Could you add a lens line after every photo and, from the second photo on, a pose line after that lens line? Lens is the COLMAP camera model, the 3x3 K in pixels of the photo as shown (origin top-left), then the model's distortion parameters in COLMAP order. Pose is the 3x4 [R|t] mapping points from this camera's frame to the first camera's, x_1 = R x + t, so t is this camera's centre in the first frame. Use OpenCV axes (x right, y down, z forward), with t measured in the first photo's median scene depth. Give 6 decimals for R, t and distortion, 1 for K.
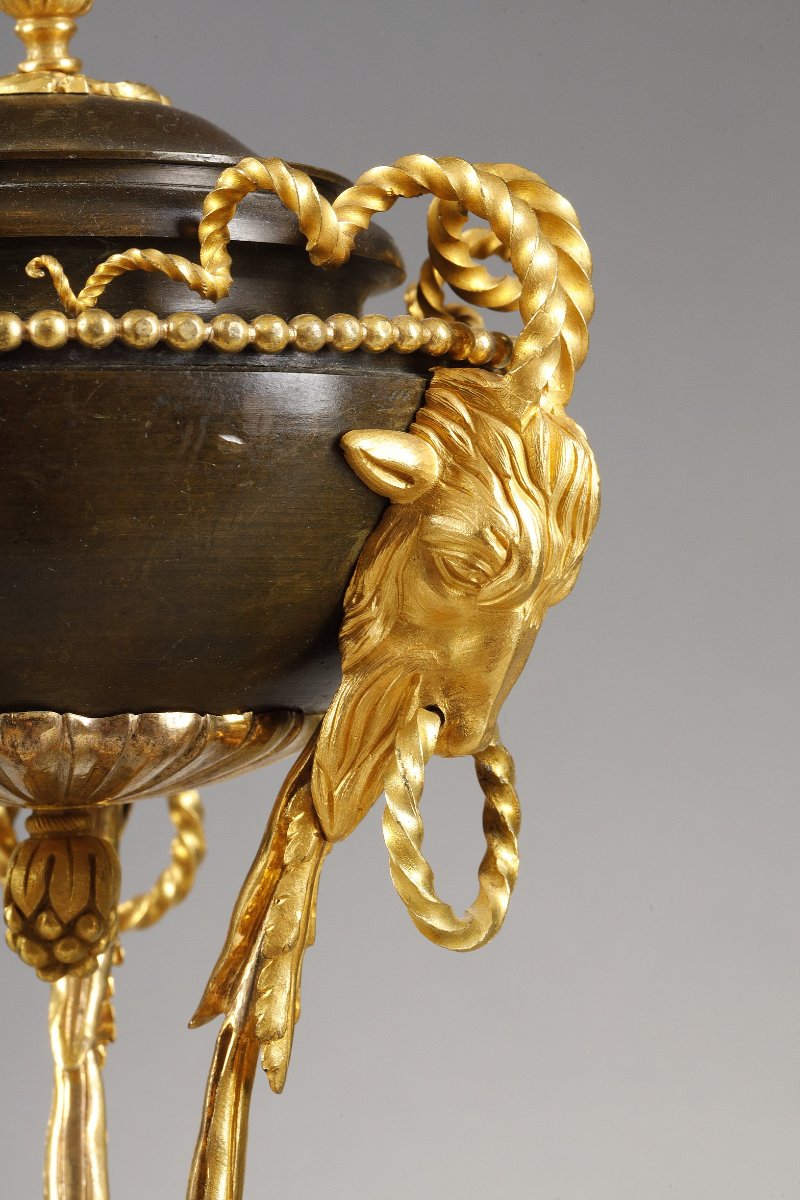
lens RADIAL K [[4162.1, 0, 400.0], [0, 4162.1, 600.0], [0, 0, 1]] dist [-0.190260, -0.017885]
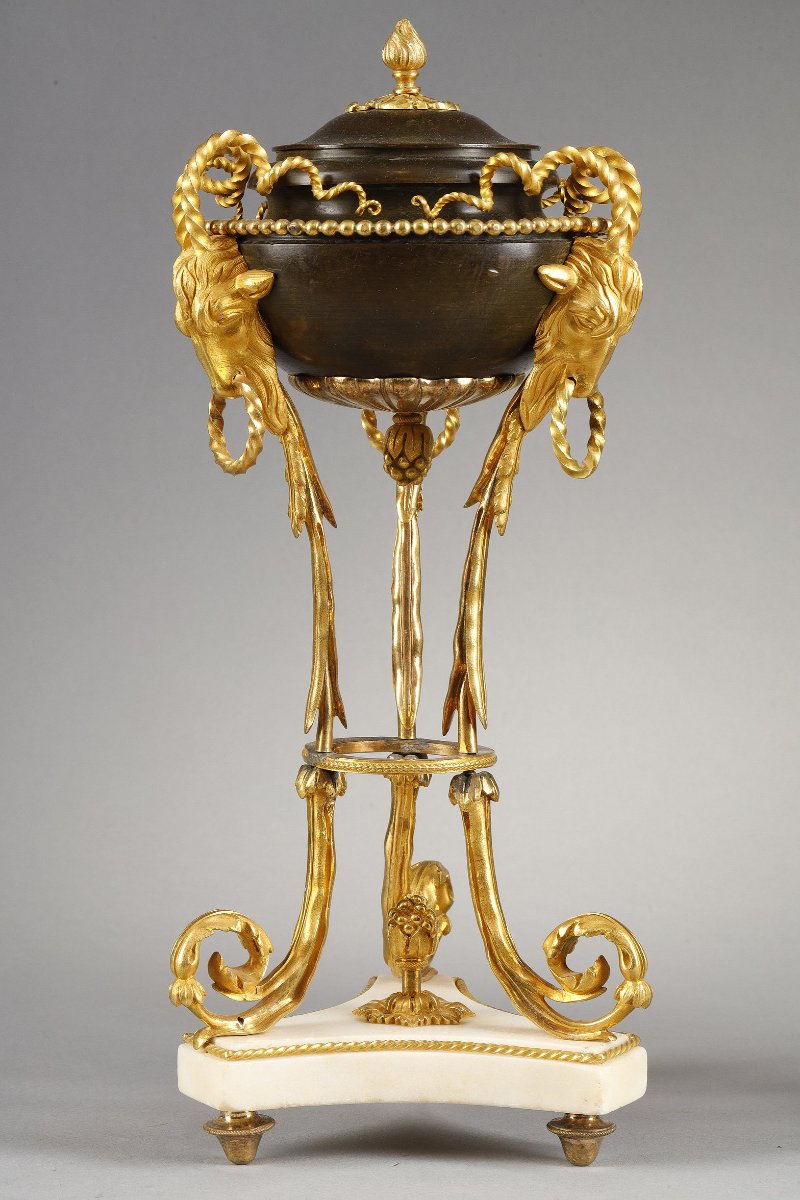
lens RADIAL K [[4162.1, 0, 400.0], [0, 4162.1, 600.0], [0, 0, 1]] dist [-0.190260, -0.017885]
pose [[0.999835, 0.016581, 0.007467, -0.107072], [-0.017511, 0.988629, 0.149352, -0.204811], [-0.004906, -0.149458, 0.988756, -1.398351]]
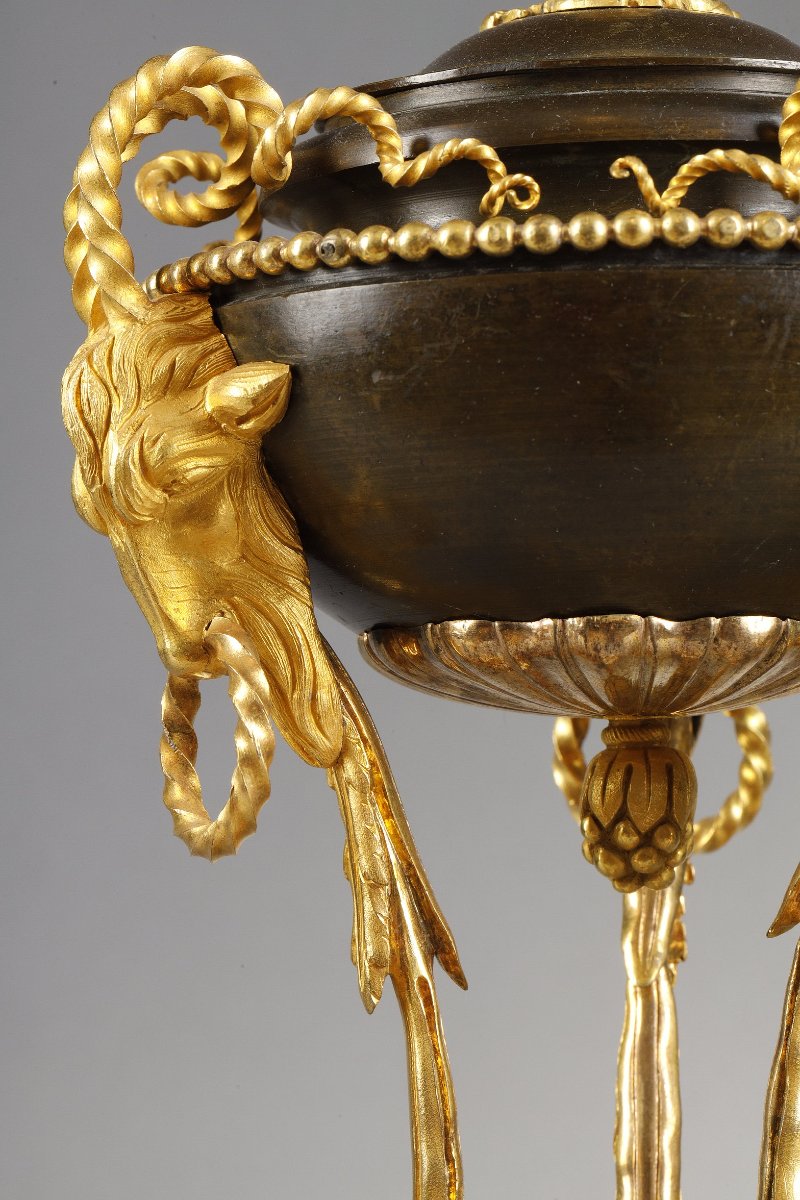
lens RADIAL K [[4162.1, 0, 400.0], [0, 4162.1, 600.0], [0, 0, 1]] dist [-0.190260, -0.017885]
pose [[0.994017, -0.004864, -0.109116, -0.030301], [0.003198, 0.999876, -0.015445, 0.038380], [0.109178, 0.015003, 0.993909, -0.003735]]
